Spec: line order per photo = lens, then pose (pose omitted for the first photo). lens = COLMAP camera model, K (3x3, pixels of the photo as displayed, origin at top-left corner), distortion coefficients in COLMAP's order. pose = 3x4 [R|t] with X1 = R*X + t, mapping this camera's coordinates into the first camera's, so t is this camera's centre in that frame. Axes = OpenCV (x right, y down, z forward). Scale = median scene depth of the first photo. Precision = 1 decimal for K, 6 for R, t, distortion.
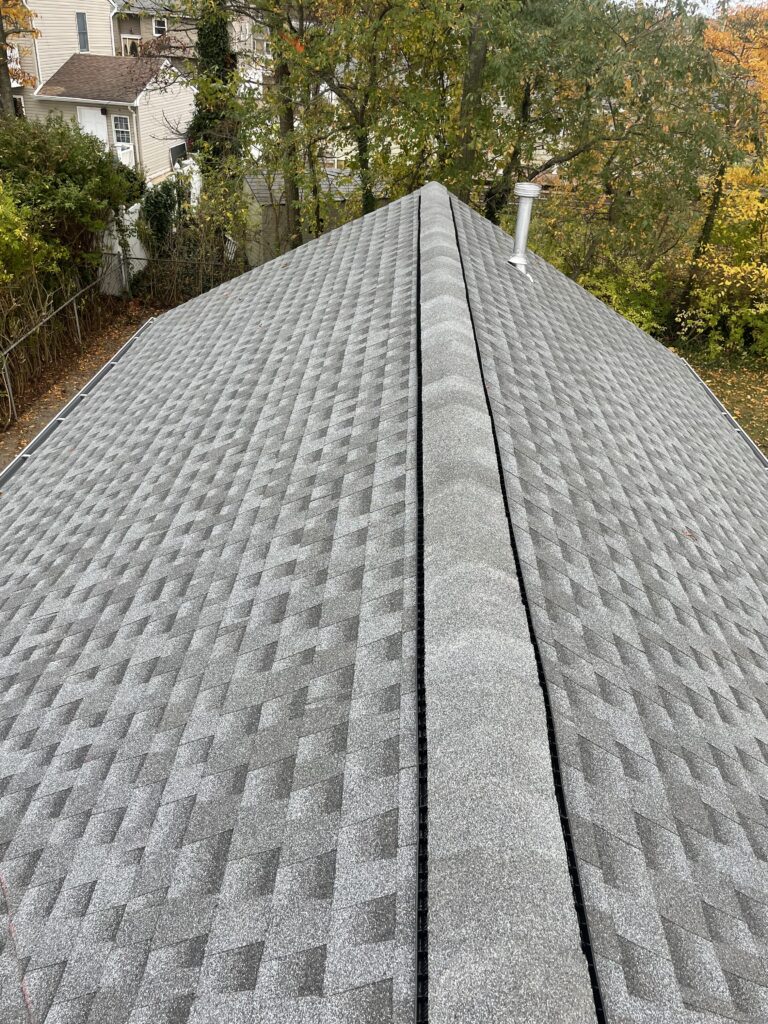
lens RADIAL K [[821.1, 0, 385.9], [0, 821.1, 516.7], [0, 0, 1]] dist [0.150424, -0.212922]
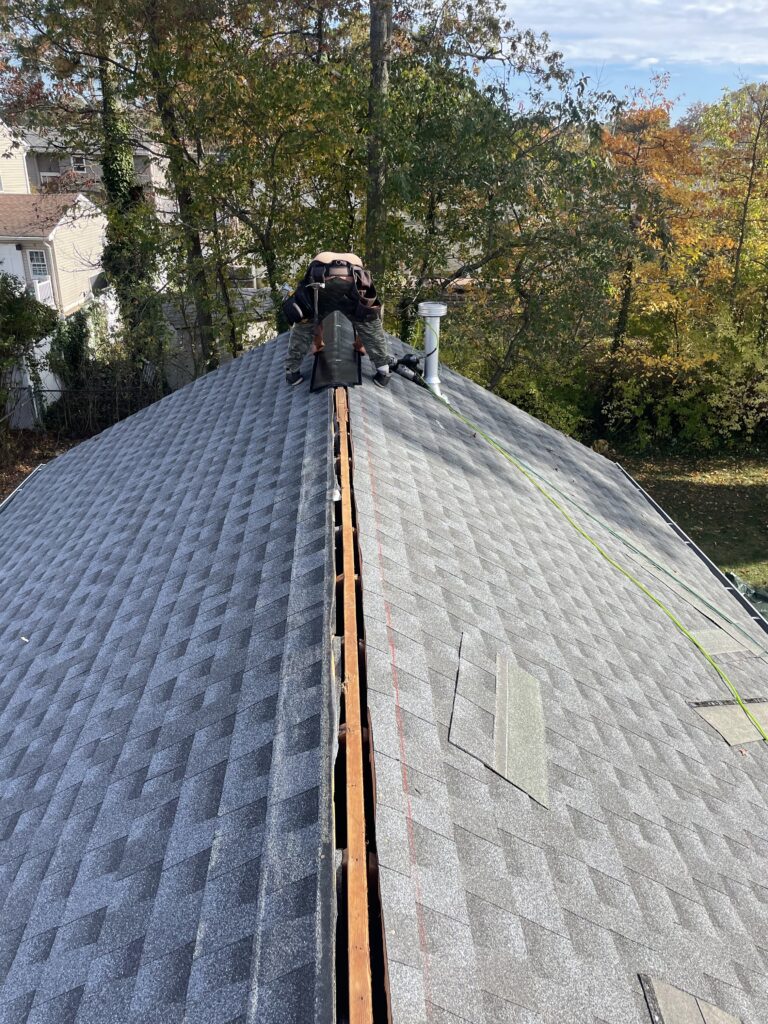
lens RADIAL K [[821.1, 0, 385.9], [0, 821.1, 516.7], [0, 0, 1]] dist [0.150424, -0.212922]
pose [[0.994246, -0.085459, 0.064586, 0.048942], [0.092272, 0.989512, -0.111144, -0.083080], [-0.054410, 0.116464, 0.991703, 0.151558]]
